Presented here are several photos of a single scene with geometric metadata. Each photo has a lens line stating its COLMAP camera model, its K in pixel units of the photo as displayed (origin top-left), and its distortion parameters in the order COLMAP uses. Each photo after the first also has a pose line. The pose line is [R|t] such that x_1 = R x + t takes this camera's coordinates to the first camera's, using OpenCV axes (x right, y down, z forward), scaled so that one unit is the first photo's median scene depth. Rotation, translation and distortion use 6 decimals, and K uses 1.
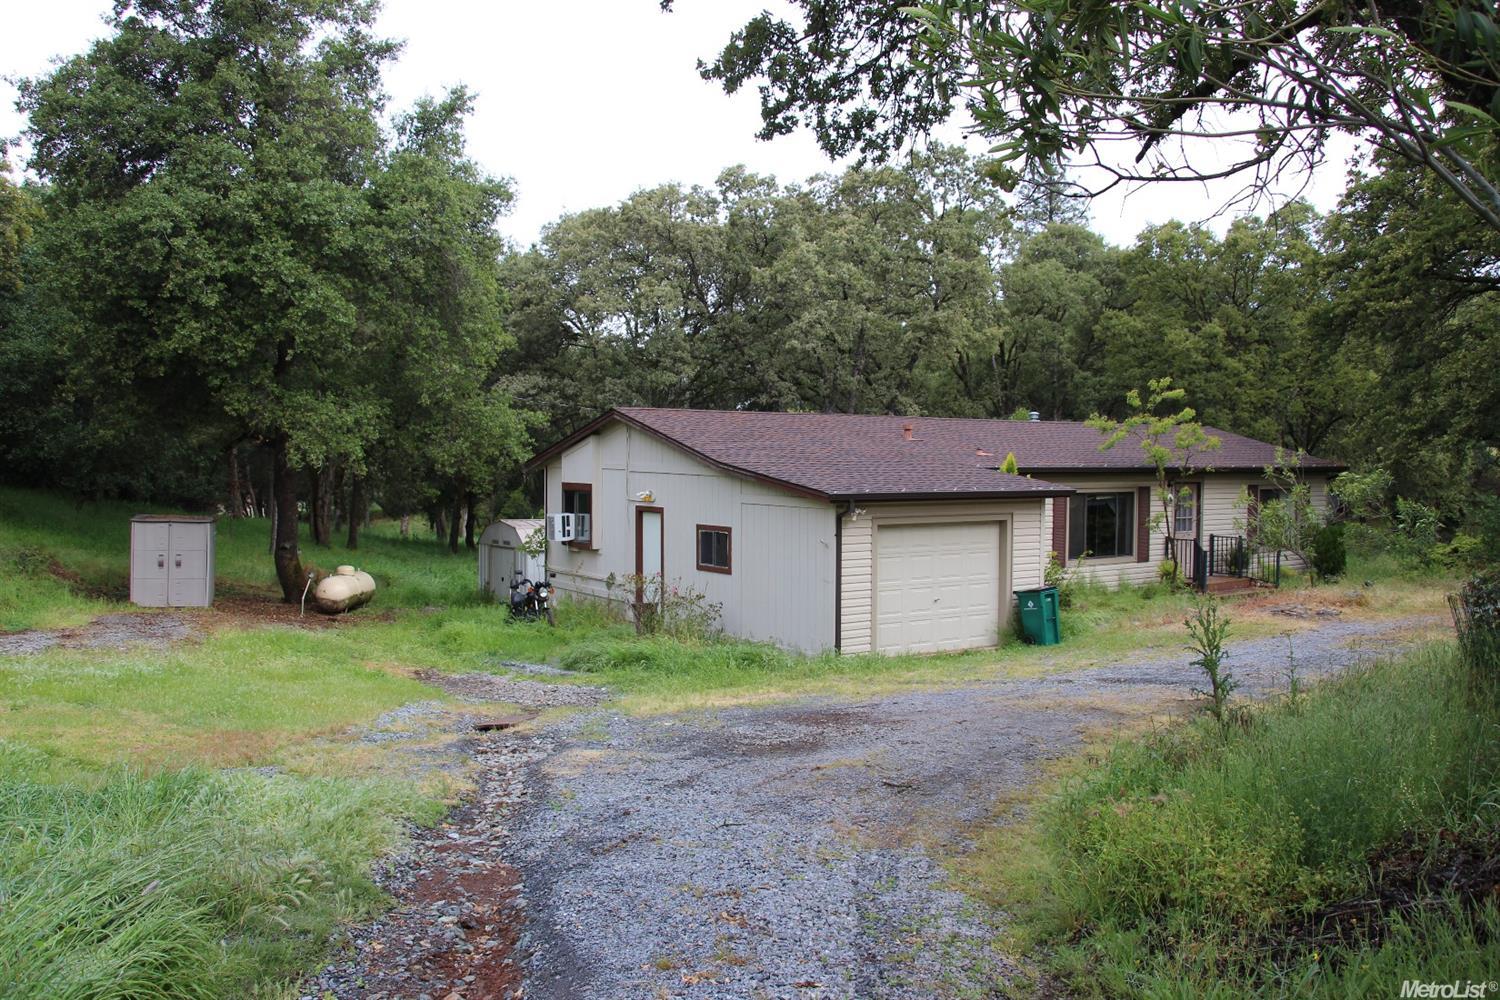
lens RADIAL K [[1260.3, 0, 745.0], [0, 1260.3, 524.5], [0, 0, 1]] dist [-0.158680, 0.129473]
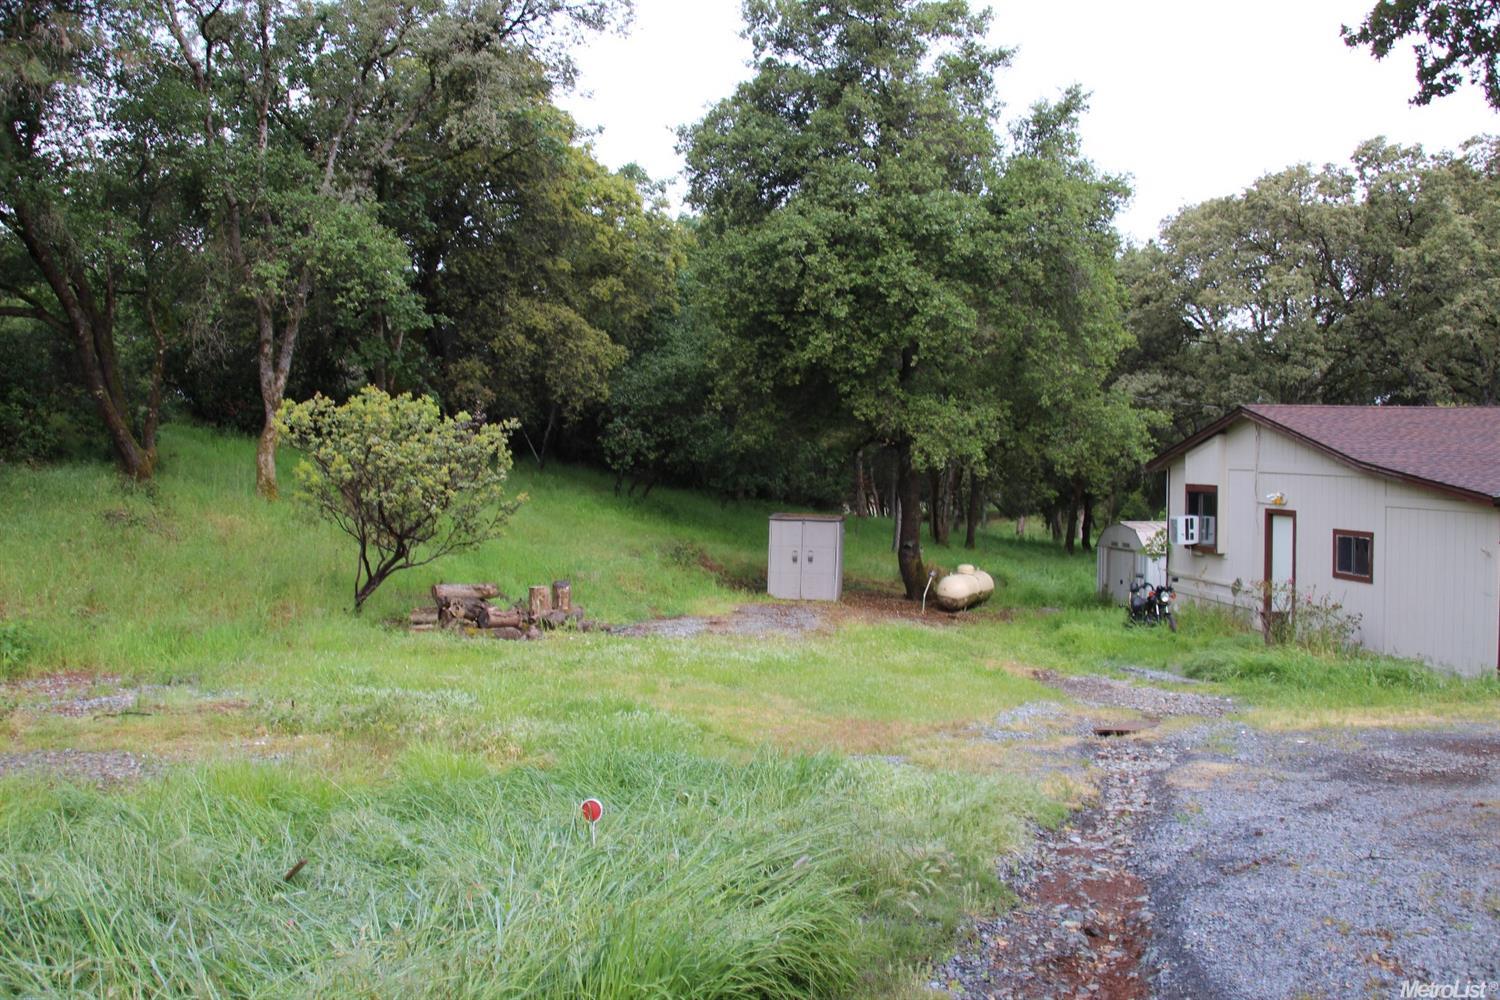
lens RADIAL K [[1260.3, 0, 750.5], [0, 1260.3, 521.5], [0, 0, 1]] dist [-0.158680, 0.129473]
pose [[0.887667, 0.010275, -0.460372, -0.003765], [-0.011738, 0.999931, -0.000317, -0.000127], [0.460337, 0.005685, 0.887726, -0.000267]]
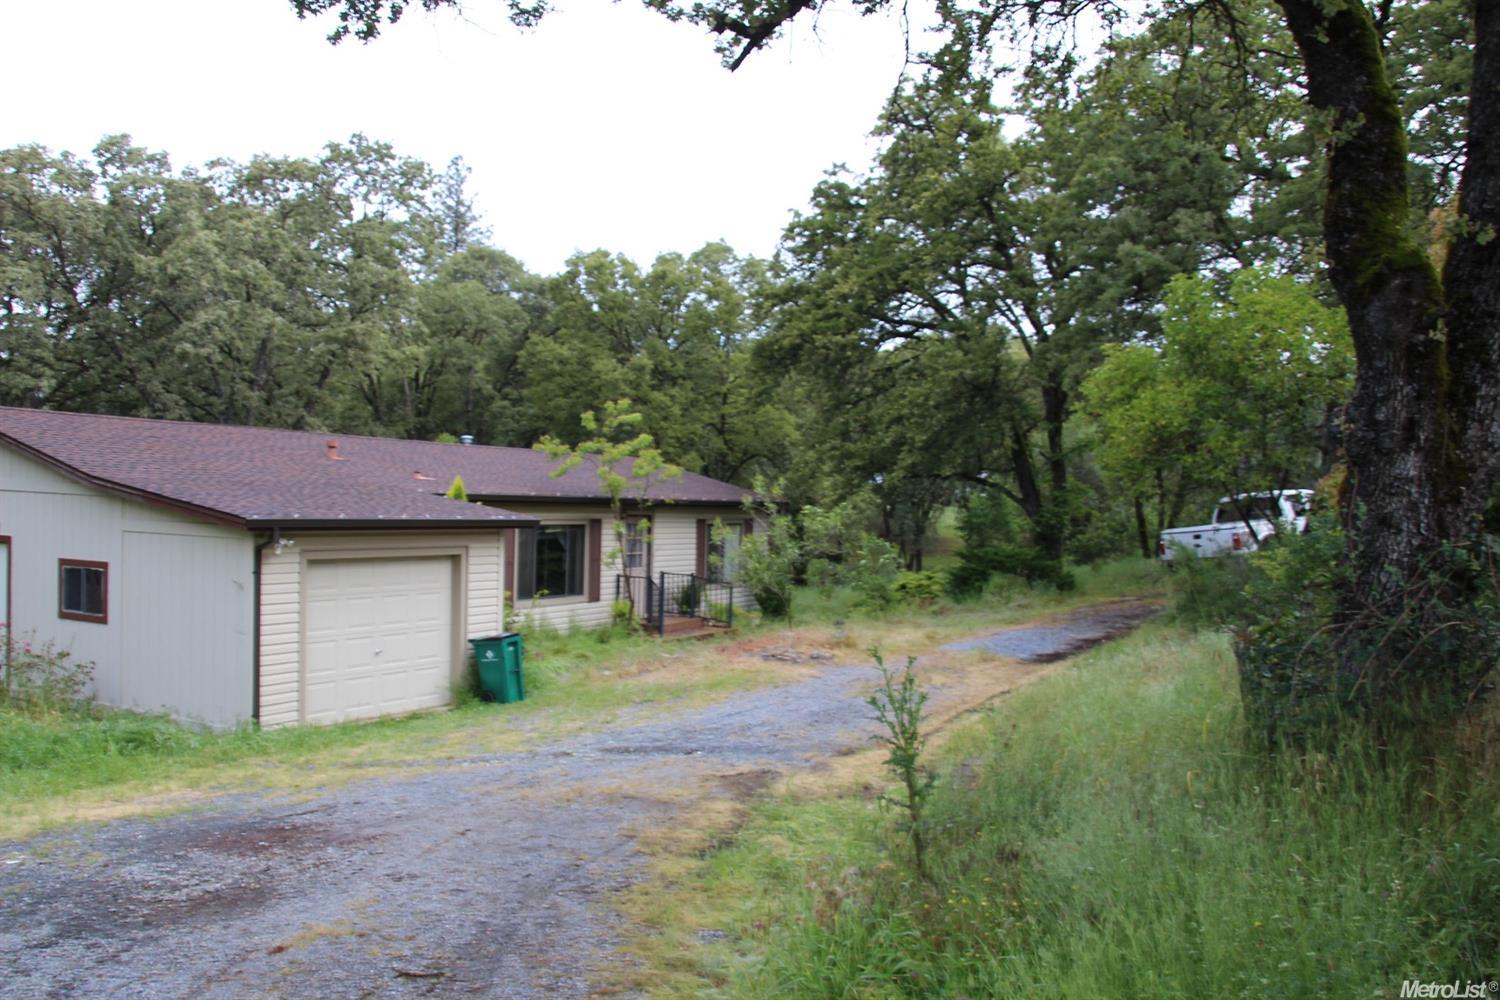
lens RADIAL K [[1260.3, 0, 731.7], [0, 1260.3, 522.6], [0, 0, 1]] dist [-0.158680, 0.129473]
pose [[0.891695, 0.014309, 0.452411, -0.006527], [-0.000061, 0.999504, -0.031492, 0.001149], [-0.452637, 0.028054, 0.891254, 0.128157]]
